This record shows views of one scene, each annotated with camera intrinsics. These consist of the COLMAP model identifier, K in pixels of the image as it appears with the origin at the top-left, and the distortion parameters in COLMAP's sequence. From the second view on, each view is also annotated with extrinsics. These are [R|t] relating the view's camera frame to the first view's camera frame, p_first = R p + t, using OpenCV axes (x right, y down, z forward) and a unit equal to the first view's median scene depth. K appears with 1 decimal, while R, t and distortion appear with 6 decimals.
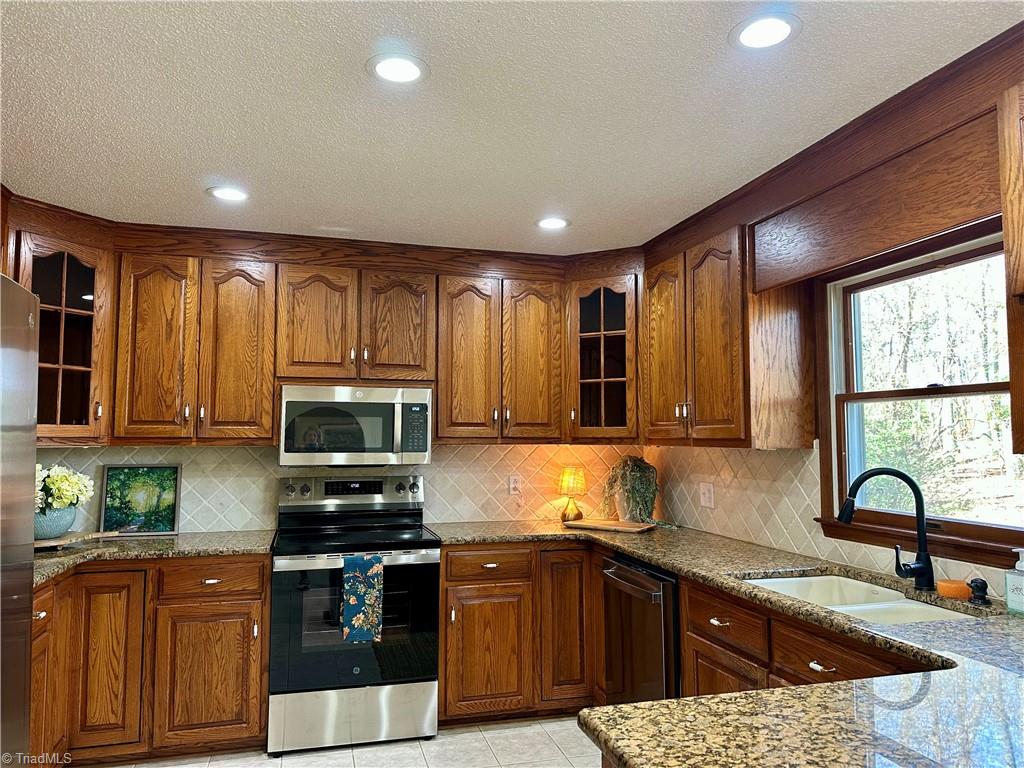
lens RADIAL K [[722.7, 0, 511.3], [0, 722.7, 376.3], [0, 0, 1]] dist [0.075003, -0.087312]
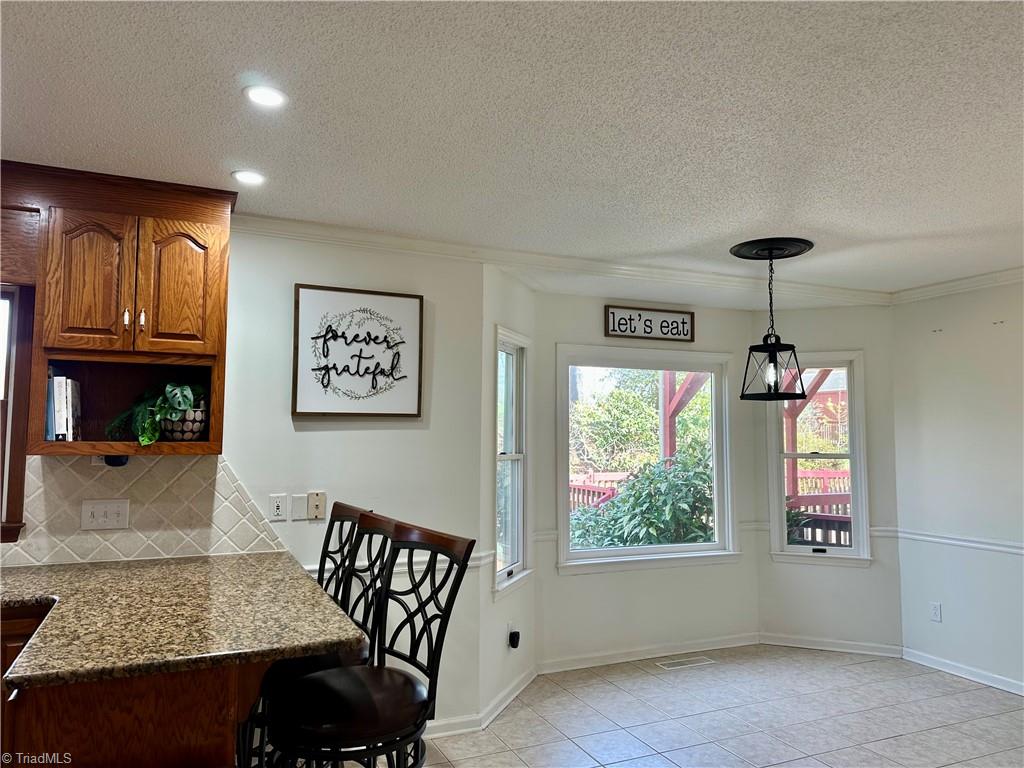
lens RADIAL K [[722.7, 0, 512.4], [0, 722.7, 383.3], [0, 0, 1]] dist [0.075003, -0.087312]
pose [[-0.153278, 0.066545, 0.985940, -0.470355], [-0.091474, 0.992491, -0.081208, -0.002756], [-0.983940, -0.102635, -0.146040, 0.148234]]
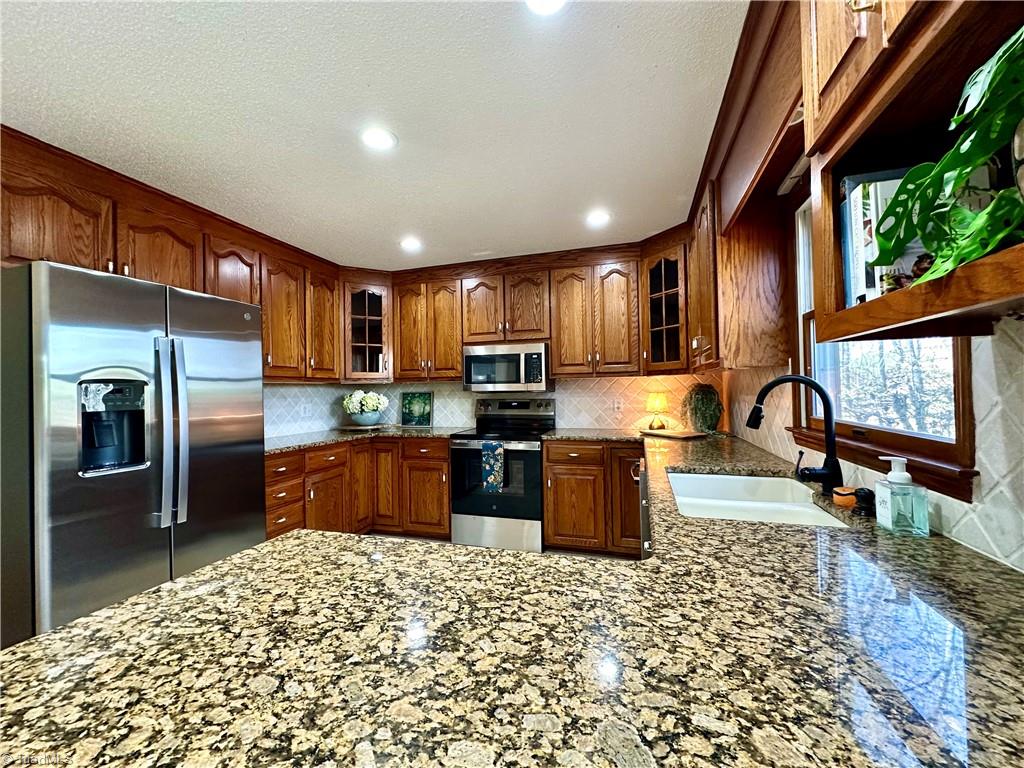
lens RADIAL K [[413.1, 0, 510.1], [0, 413.1, 378.1], [0, 0, 1]] dist [-0.007169, -0.000406]
pose [[0.838863, -0.032060, -0.543397, 0.337332], [0.065117, 0.997006, 0.041701, 0.054347], [0.540433, -0.070366, 0.838439, 0.207330]]
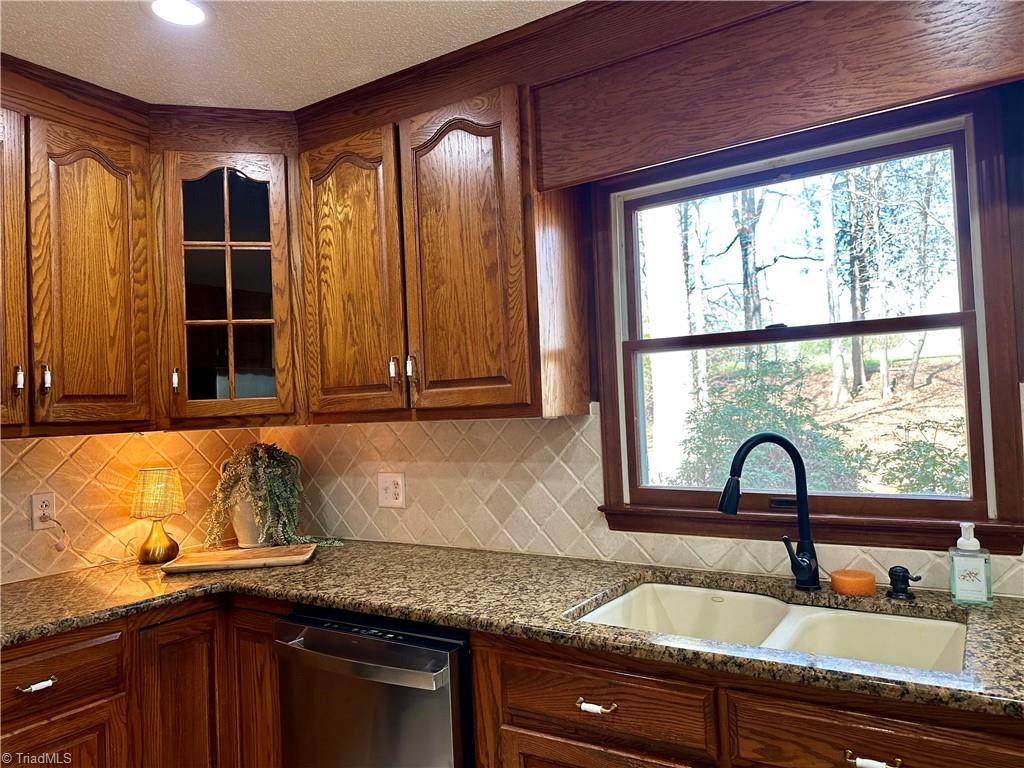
lens RADIAL K [[722.7, 0, 515.9], [0, 722.7, 381.1], [0, 0, 1]] dist [0.075003, -0.087312]
pose [[0.746617, -0.009119, 0.665191, -0.114847], [-0.014097, 0.999465, 0.029524, 0.037748], [-0.665105, -0.031420, 0.746089, 0.428007]]
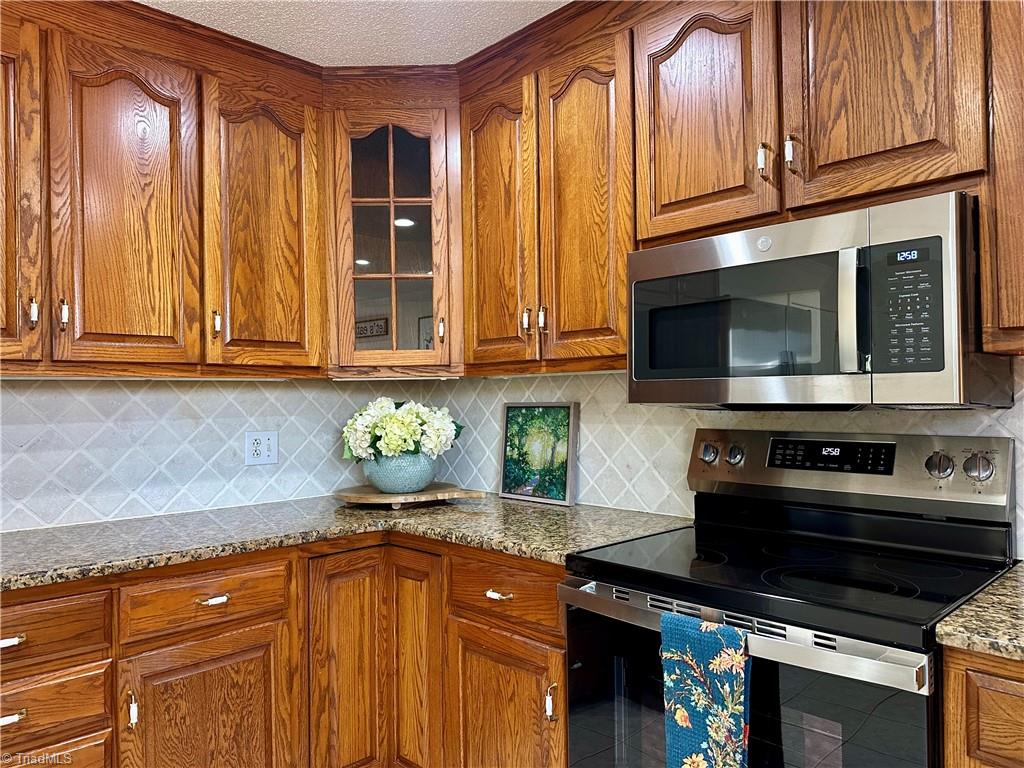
lens RADIAL K [[722.7, 0, 504.0], [0, 722.7, 385.8], [0, 0, 1]] dist [0.075003, -0.087312]
pose [[0.479040, -0.022395, -0.877507, 0.103163], [0.091437, 0.995509, 0.024509, 0.087801], [0.873018, -0.091977, 0.478936, 0.667754]]
